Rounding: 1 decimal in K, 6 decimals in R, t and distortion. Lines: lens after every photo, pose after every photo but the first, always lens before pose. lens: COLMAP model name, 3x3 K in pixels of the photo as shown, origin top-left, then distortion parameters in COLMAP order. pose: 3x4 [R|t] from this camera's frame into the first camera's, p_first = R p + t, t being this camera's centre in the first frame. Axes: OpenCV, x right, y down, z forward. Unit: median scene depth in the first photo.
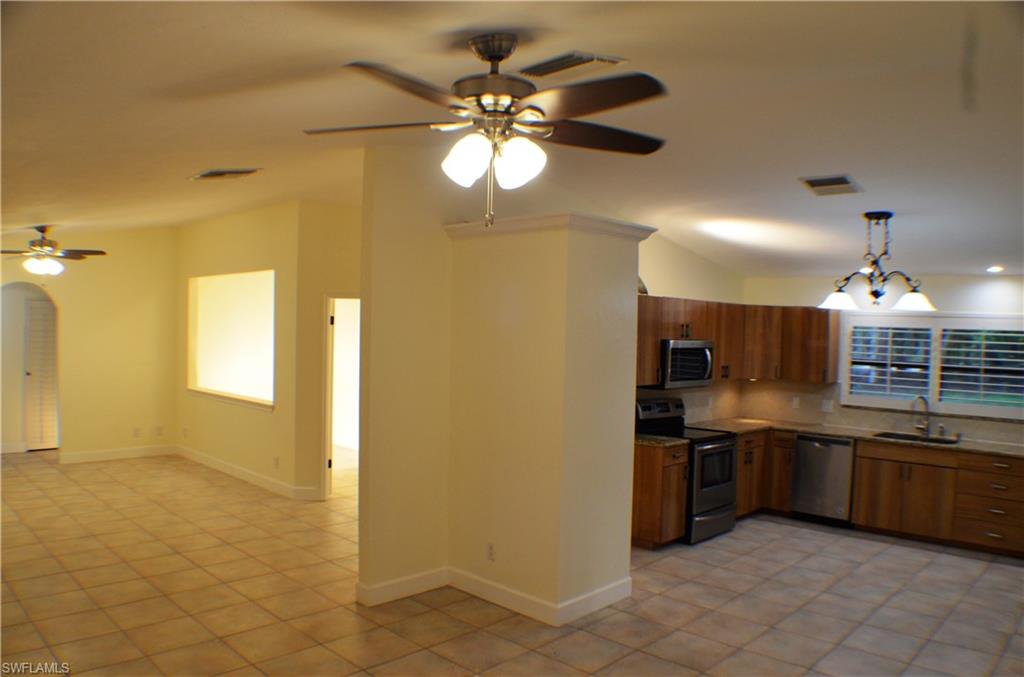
lens RADIAL K [[745.6, 0, 512.0], [0, 745.6, 338.5], [0, 0, 1]] dist [-0.145504, 0.002438]
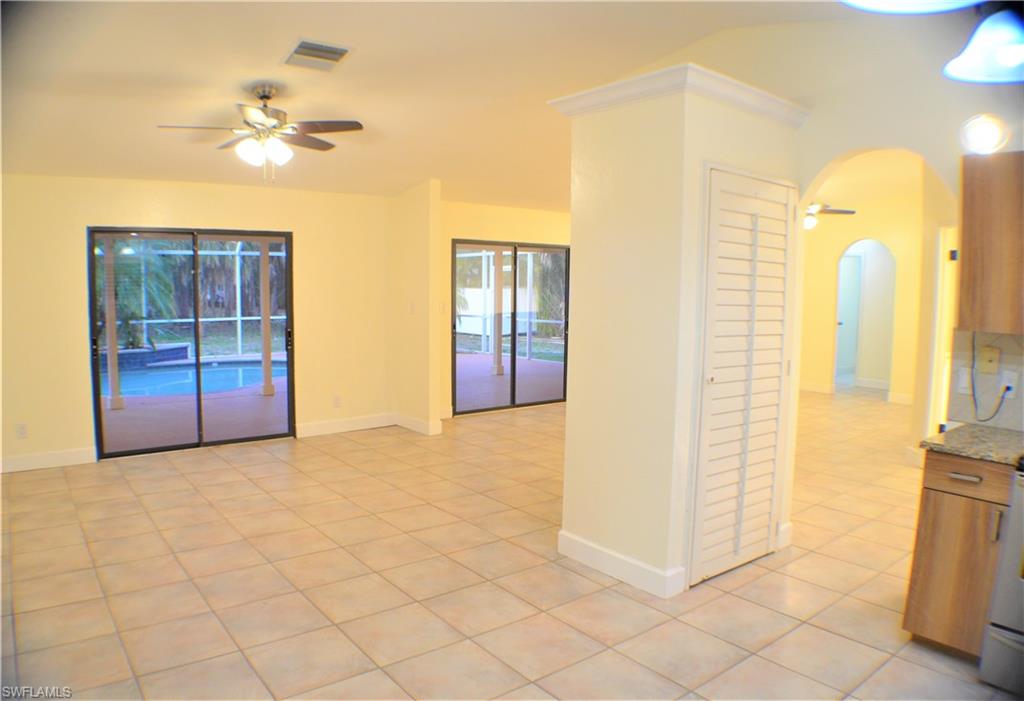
lens RADIAL K [[680.6, 0, 512.0], [0, 680.6, 350.5], [0, 0, 1]] dist [-0.108756, 0.000189]
pose [[-0.119967, 0.072426, -0.990133, 0.657319], [-0.035248, 0.996396, 0.077155, 0.051479], [0.992152, 0.044156, -0.116981, 0.743135]]
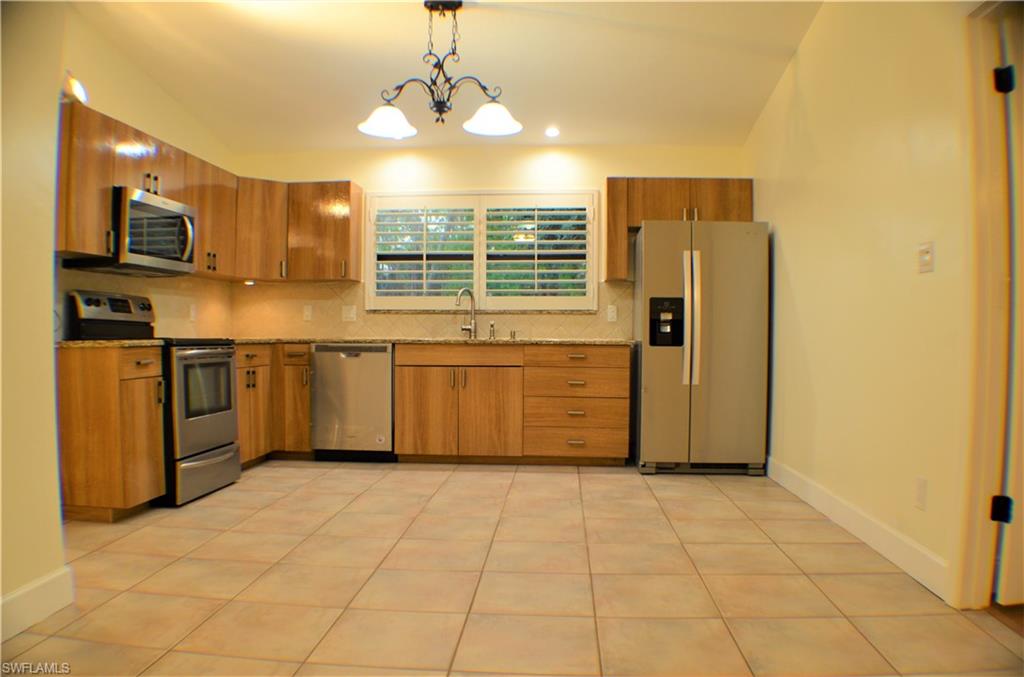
lens RADIAL K [[712.1, 0, 513.8], [0, 712.1, 355.0], [0, 0, 1]] dist [-0.150009, 0.005268]
pose [[0.755543, -0.042320, 0.653730, 0.085295], [0.027777, 0.999083, 0.032574, 0.139025], [-0.654510, -0.006452, 0.756026, 0.365133]]
